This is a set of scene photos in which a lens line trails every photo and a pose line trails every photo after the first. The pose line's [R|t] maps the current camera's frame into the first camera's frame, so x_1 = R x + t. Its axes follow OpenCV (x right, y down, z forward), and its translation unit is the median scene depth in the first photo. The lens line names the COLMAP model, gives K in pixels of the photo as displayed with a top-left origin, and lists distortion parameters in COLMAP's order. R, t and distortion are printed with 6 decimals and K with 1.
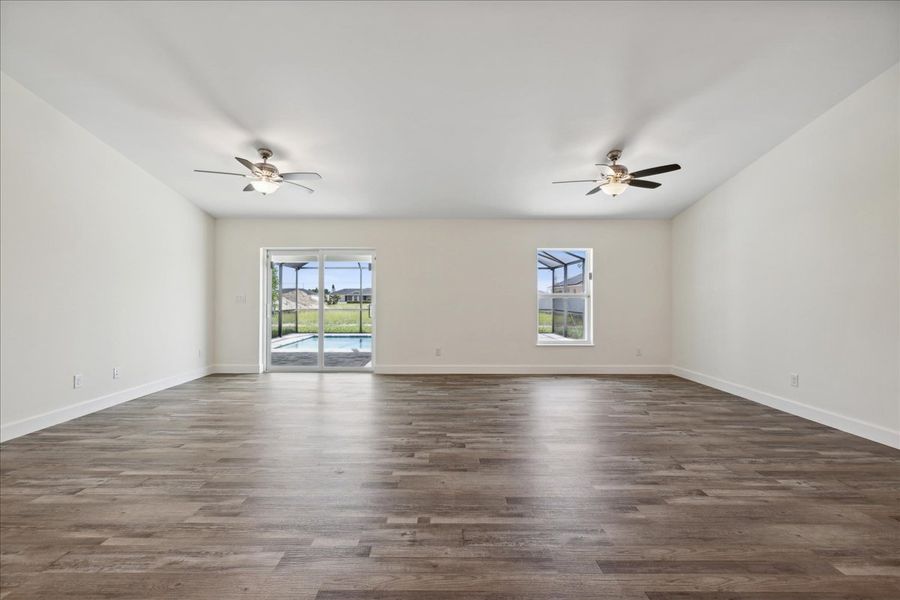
lens RADIAL K [[380.5, 0, 449.2], [0, 380.5, 296.9], [0, 0, 1]] dist [0.004374, 0.000008]
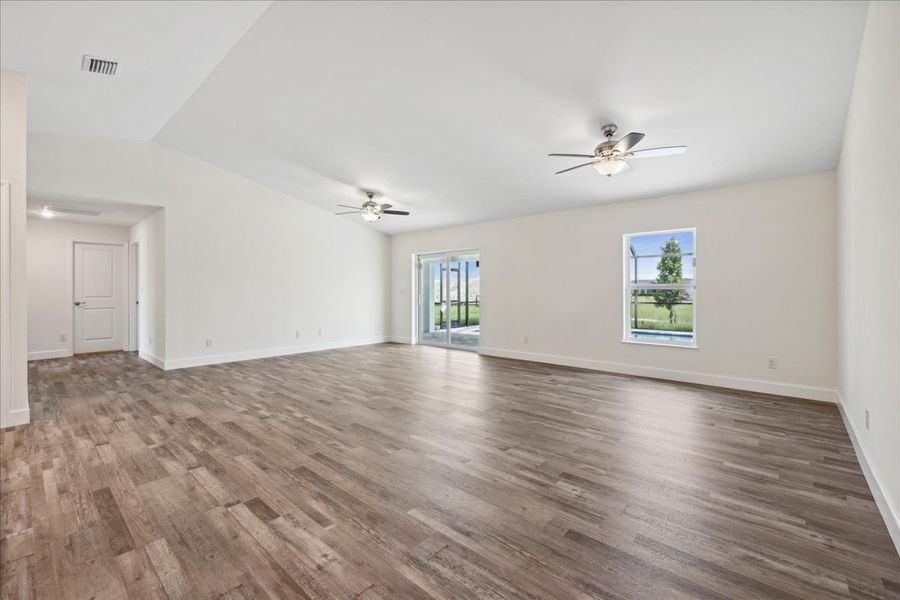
lens RADIAL K [[380.5, 0, 445.4], [0, 380.5, 294.5], [0, 0, 1]] dist [0.004374, 0.000008]
pose [[0.744213, 0.004453, -0.667928, 0.744568], [0.004211, 0.999927, 0.011358, 0.003514], [0.667929, -0.011265, 0.744140, 0.067814]]
